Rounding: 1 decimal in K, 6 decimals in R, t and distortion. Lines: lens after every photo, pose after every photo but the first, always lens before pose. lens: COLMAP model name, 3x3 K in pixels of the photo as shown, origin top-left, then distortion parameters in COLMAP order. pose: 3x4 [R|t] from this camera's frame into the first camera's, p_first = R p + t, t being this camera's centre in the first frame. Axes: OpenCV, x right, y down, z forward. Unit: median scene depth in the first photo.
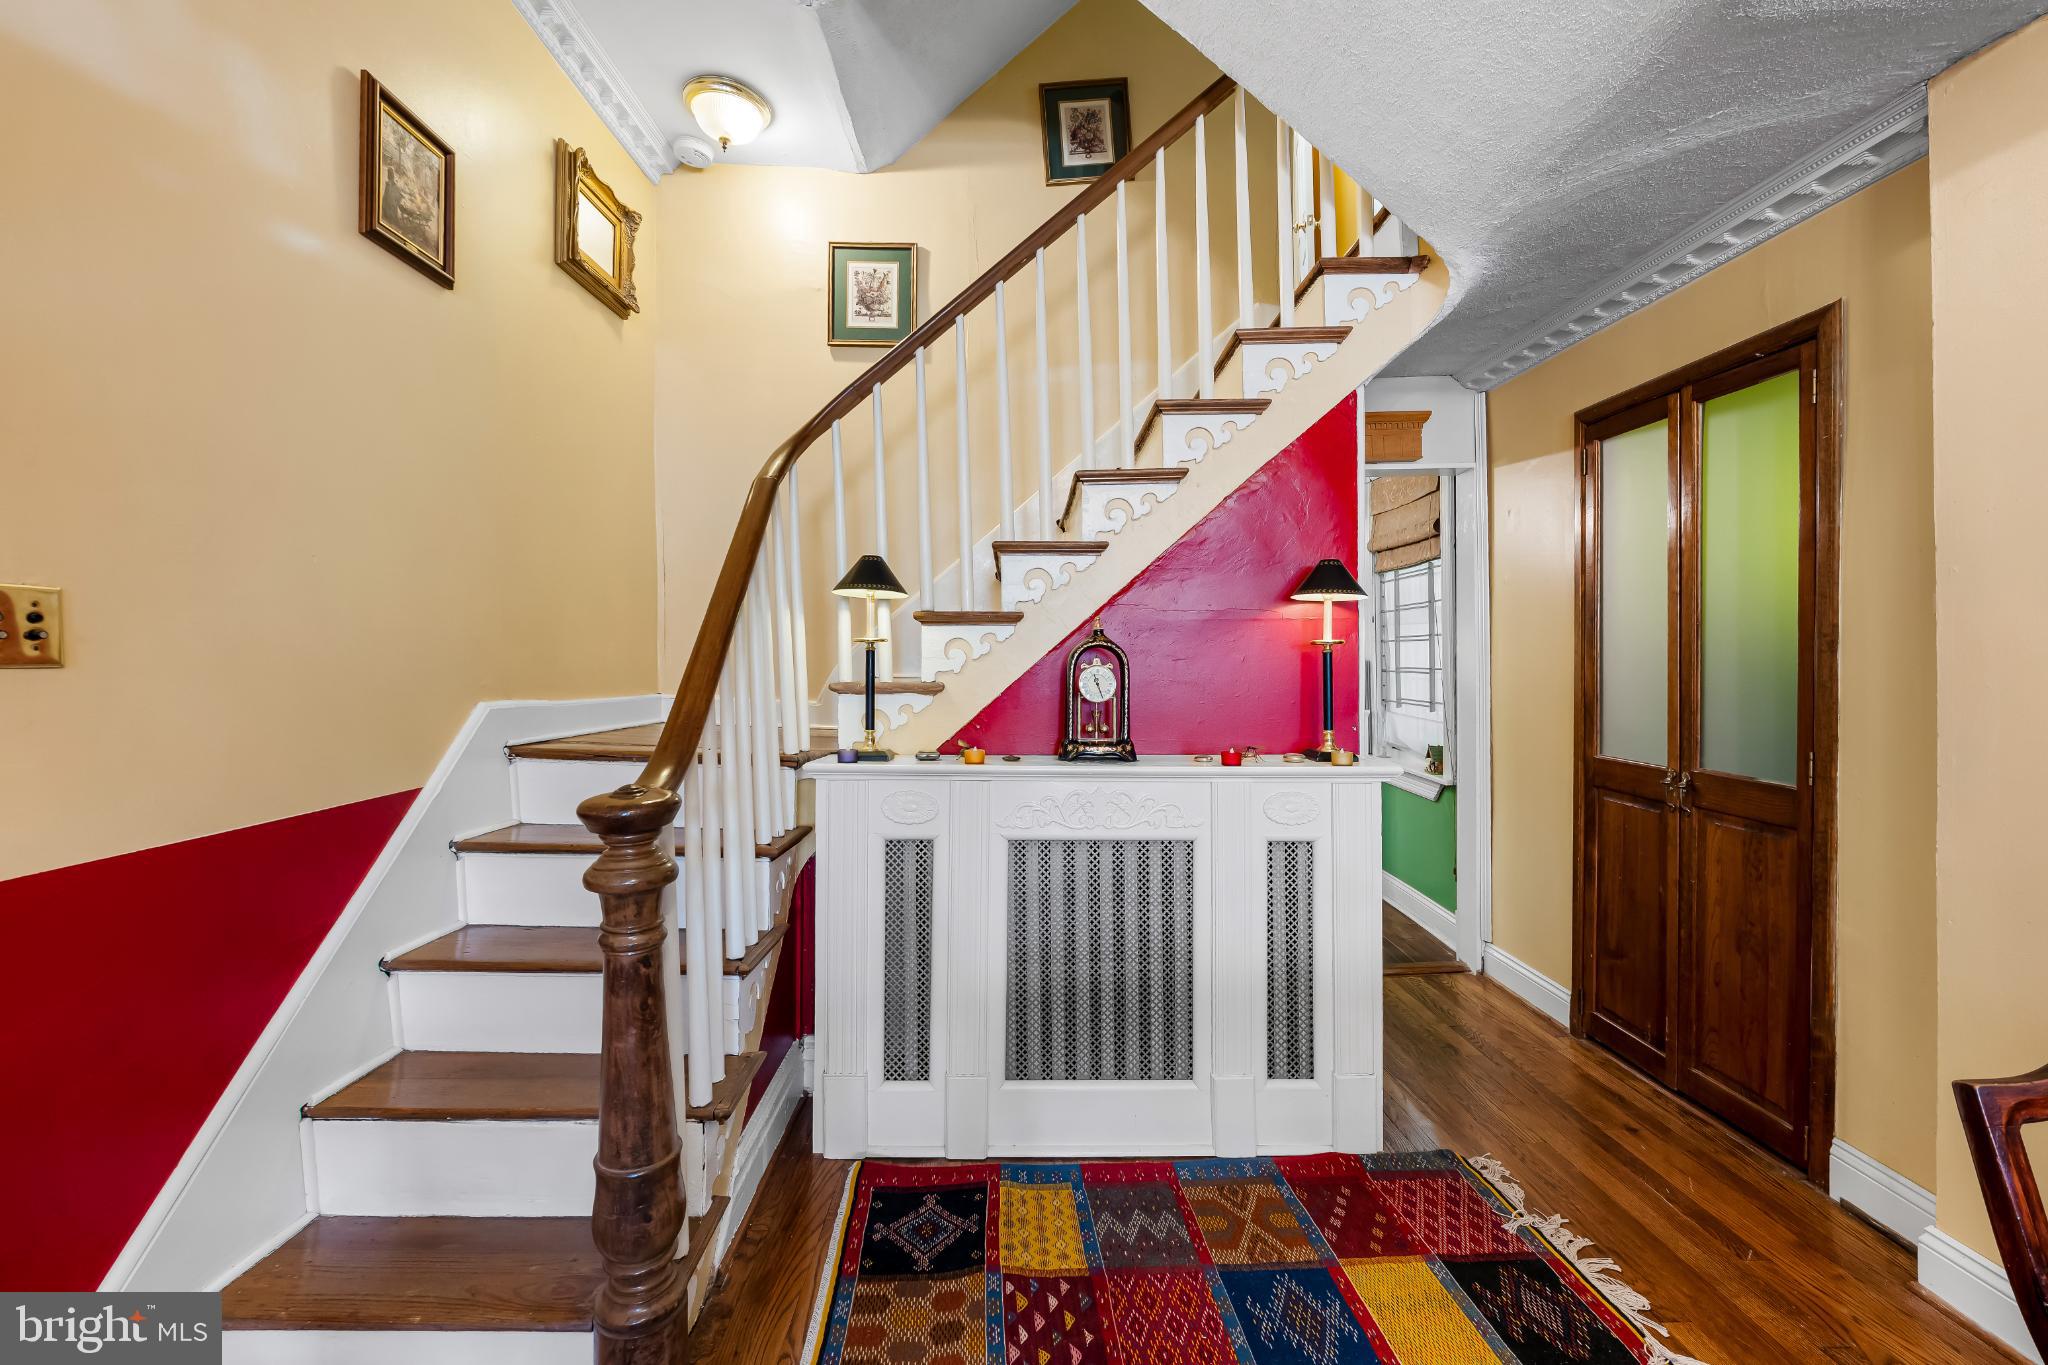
lens RADIAL K [[827.6, 0, 1018.9], [0, 827.6, 676.6], [0, 0, 1]] dist [-0.004565, 0.000030]
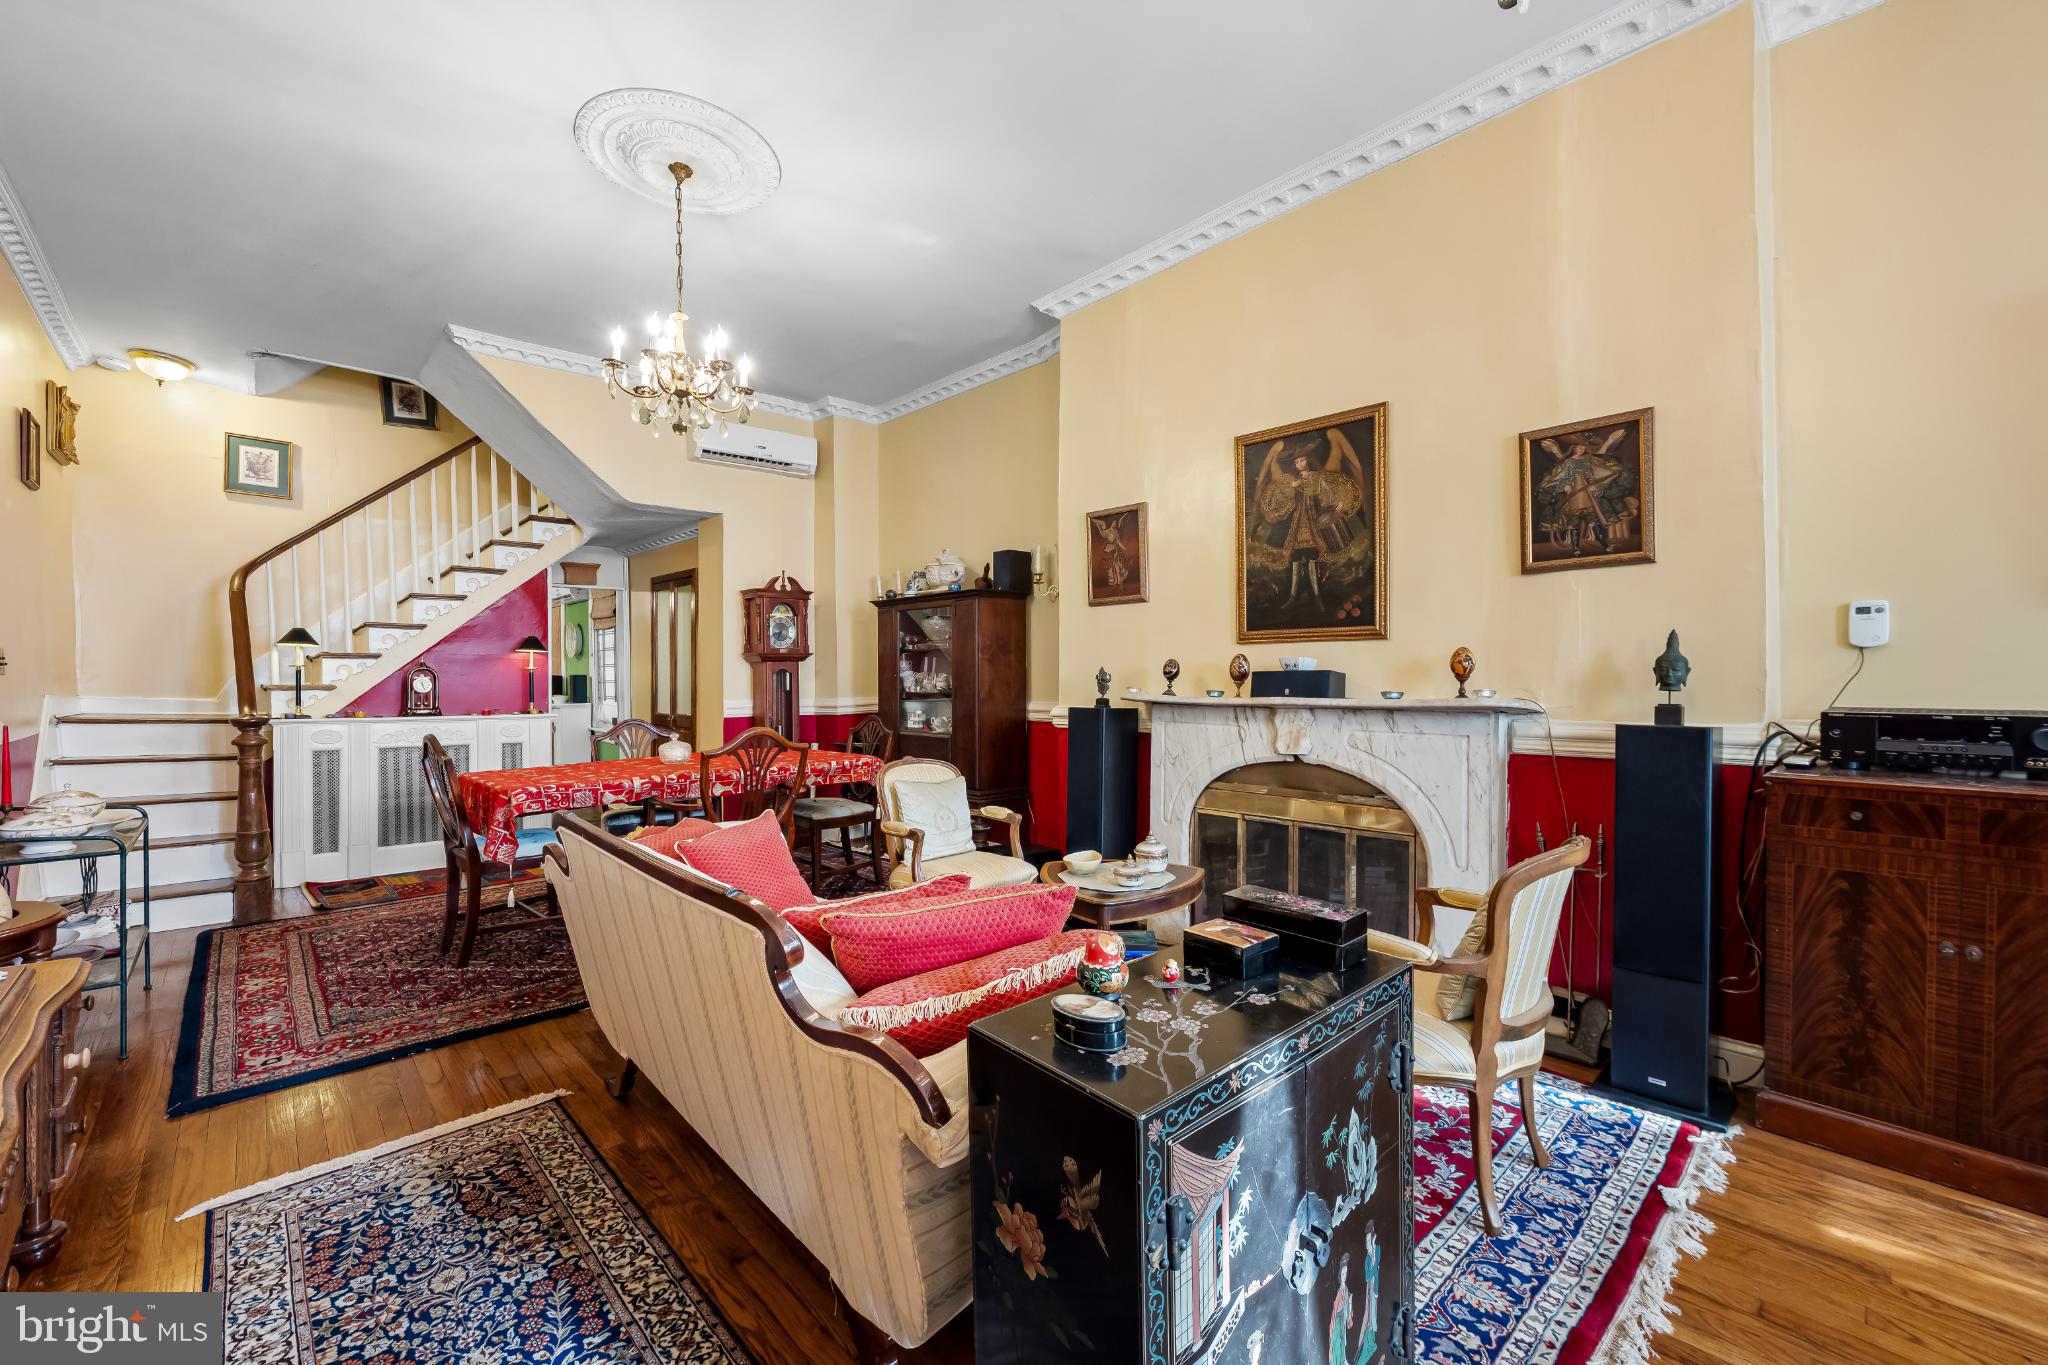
lens RADIAL K [[827.6, 0, 1024.7], [0, 827.6, 675.2], [0, 0, 1]] dist [-0.004565, 0.000030]
pose [[0.724158, 0.002109, 0.689631, -0.277606], [0.015229, 0.999703, -0.019048, 0.050903], [-0.689466, 0.024296, 0.723911, -1.852601]]
